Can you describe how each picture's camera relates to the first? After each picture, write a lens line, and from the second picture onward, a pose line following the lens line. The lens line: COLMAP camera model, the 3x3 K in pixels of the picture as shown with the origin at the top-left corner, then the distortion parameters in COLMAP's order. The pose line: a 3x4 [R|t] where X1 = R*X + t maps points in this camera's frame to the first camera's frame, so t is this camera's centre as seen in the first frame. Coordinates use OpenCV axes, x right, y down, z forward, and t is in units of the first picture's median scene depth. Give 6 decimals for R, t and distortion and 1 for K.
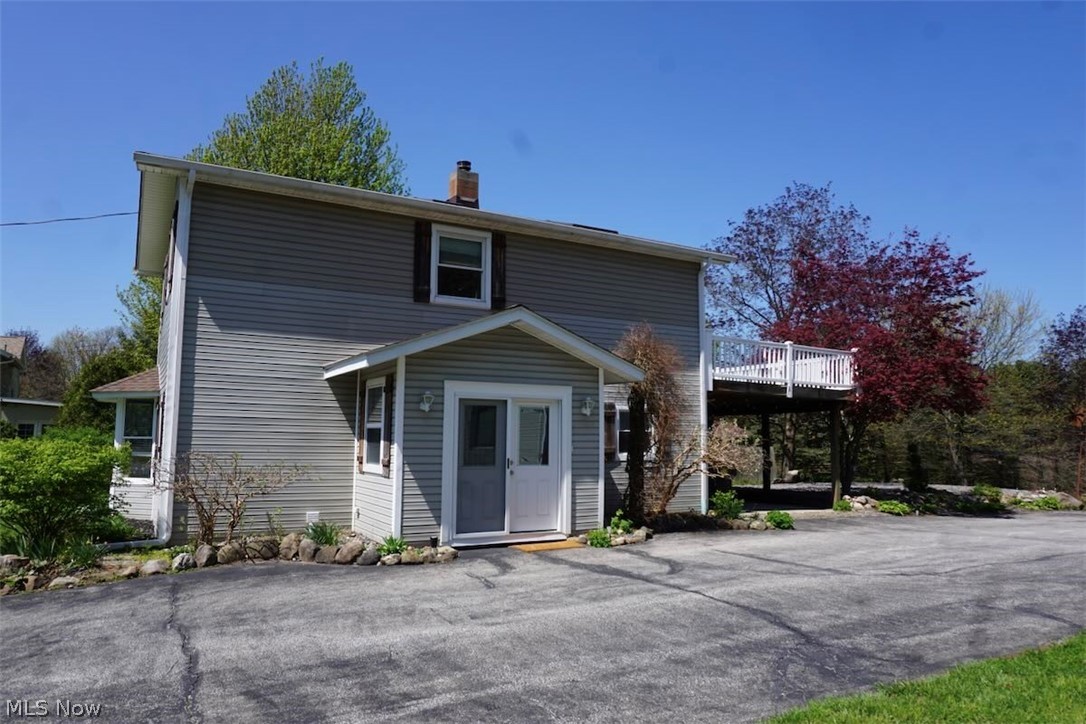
lens RADIAL K [[720.4, 0, 538.2], [0, 720.4, 365.8], [0, 0, 1]] dist [-0.056439, 0.044527]
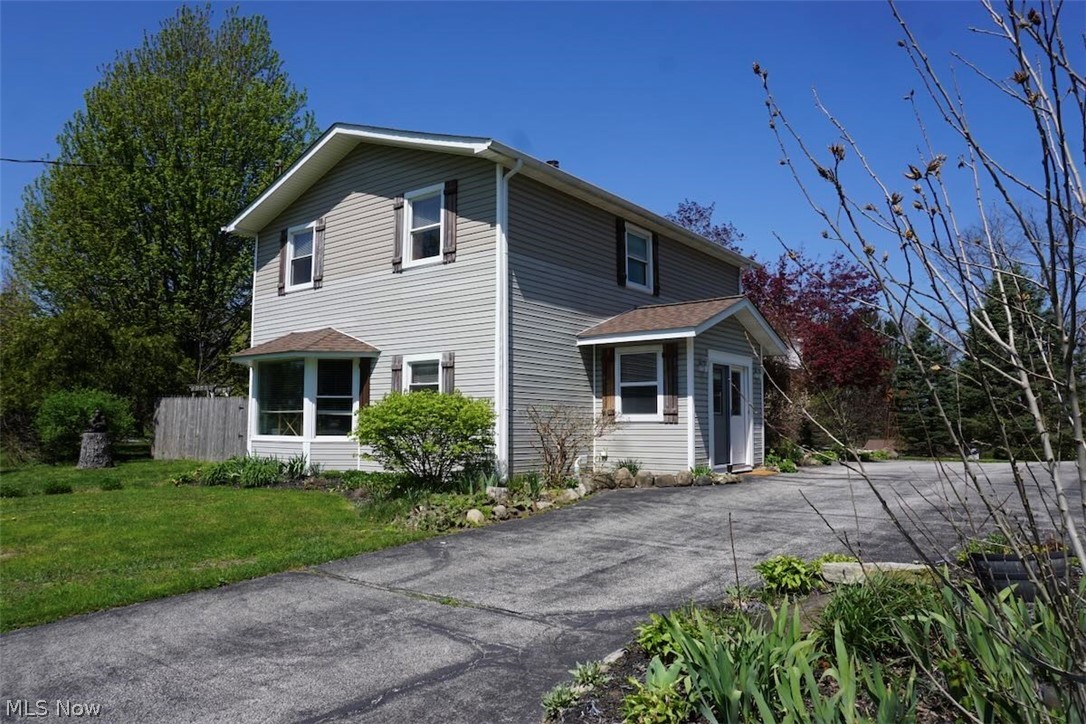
lens RADIAL K [[720.4, 0, 538.2], [0, 720.4, 365.8], [0, 0, 1]] dist [-0.056439, 0.044527]
pose [[0.927242, 0.022280, 0.373799, -0.810432], [-0.029474, 0.999474, 0.013540, 0.037612], [-0.373301, -0.023572, 0.927411, -0.087961]]
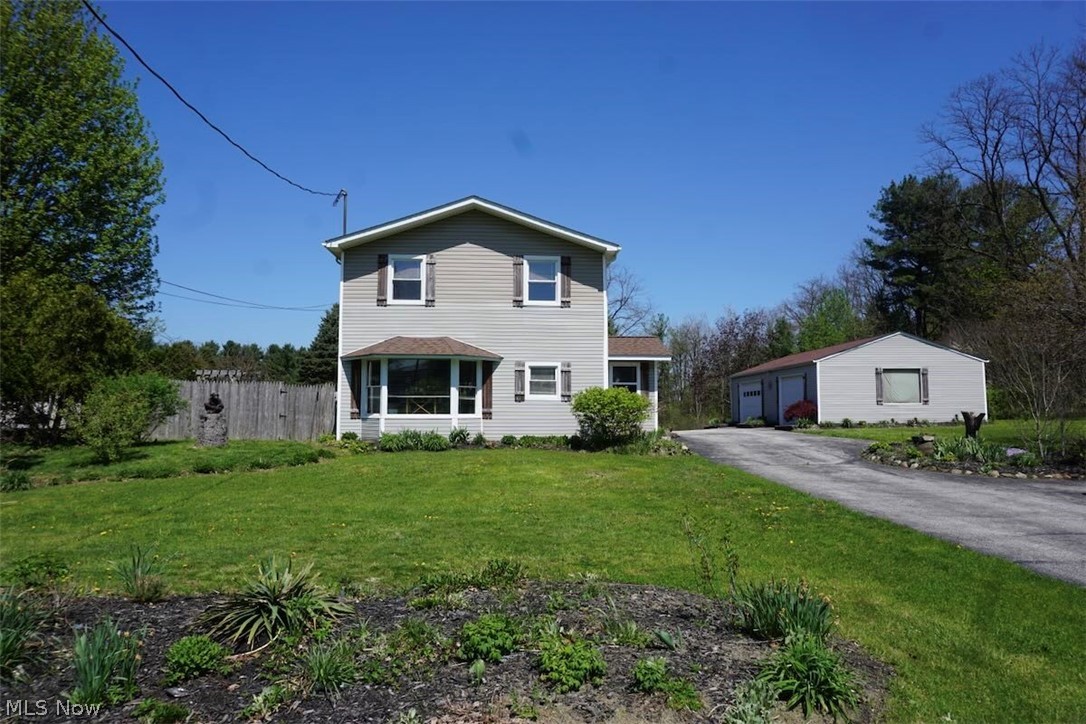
lens RADIAL K [[720.4, 0, 538.2], [0, 720.4, 365.8], [0, 0, 1]] dist [-0.056439, 0.044527]
pose [[0.457872, 0.046941, 0.887778, -2.179525], [-0.084259, 0.996401, -0.009228, 0.067475], [-0.885016, -0.070578, 0.460179, 0.211826]]
